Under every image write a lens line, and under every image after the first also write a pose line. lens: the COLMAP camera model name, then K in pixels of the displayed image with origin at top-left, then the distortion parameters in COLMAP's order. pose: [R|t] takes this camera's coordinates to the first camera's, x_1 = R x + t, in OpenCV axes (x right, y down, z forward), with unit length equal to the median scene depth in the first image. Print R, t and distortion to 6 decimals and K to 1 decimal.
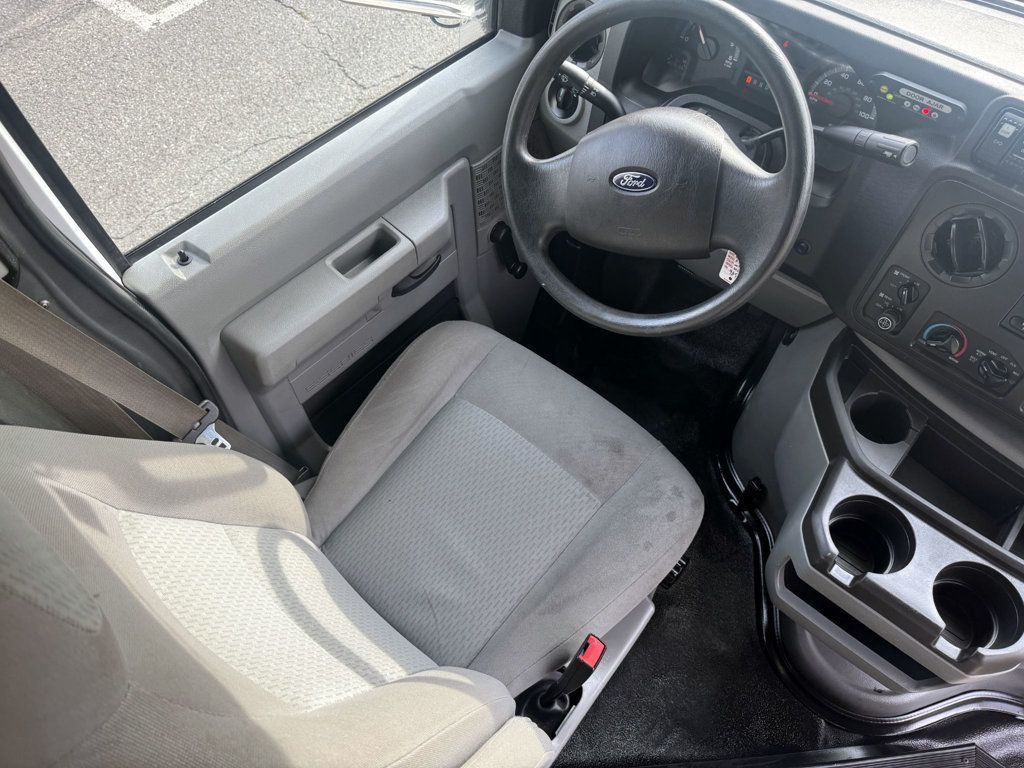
lens RADIAL K [[723.2, 0, 510.7], [0, 723.2, 389.7], [0, 0, 1]] dist [0.080369, -0.106801]
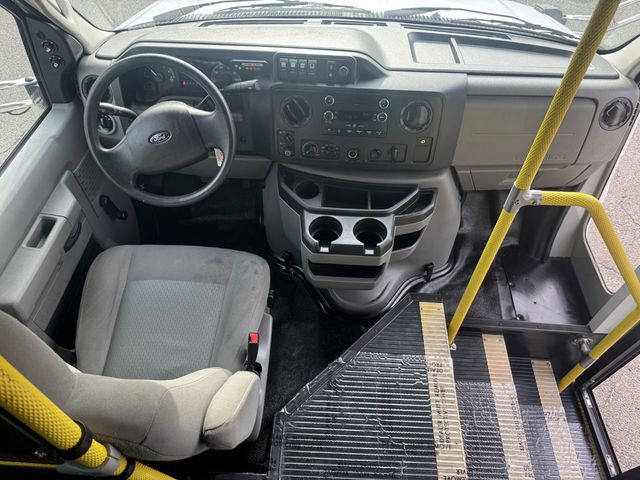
lens RADIAL K [[452.0, 0, 319.2], [0, 452.0, 243.5], [0, 0, 1]] dist [0.080369, -0.106801]
pose [[0.791733, -0.468089, 0.392495, -0.124348], [0.501329, 0.865017, 0.020347, 0.178919], [-0.349039, 0.180660, 0.919529, -0.333451]]
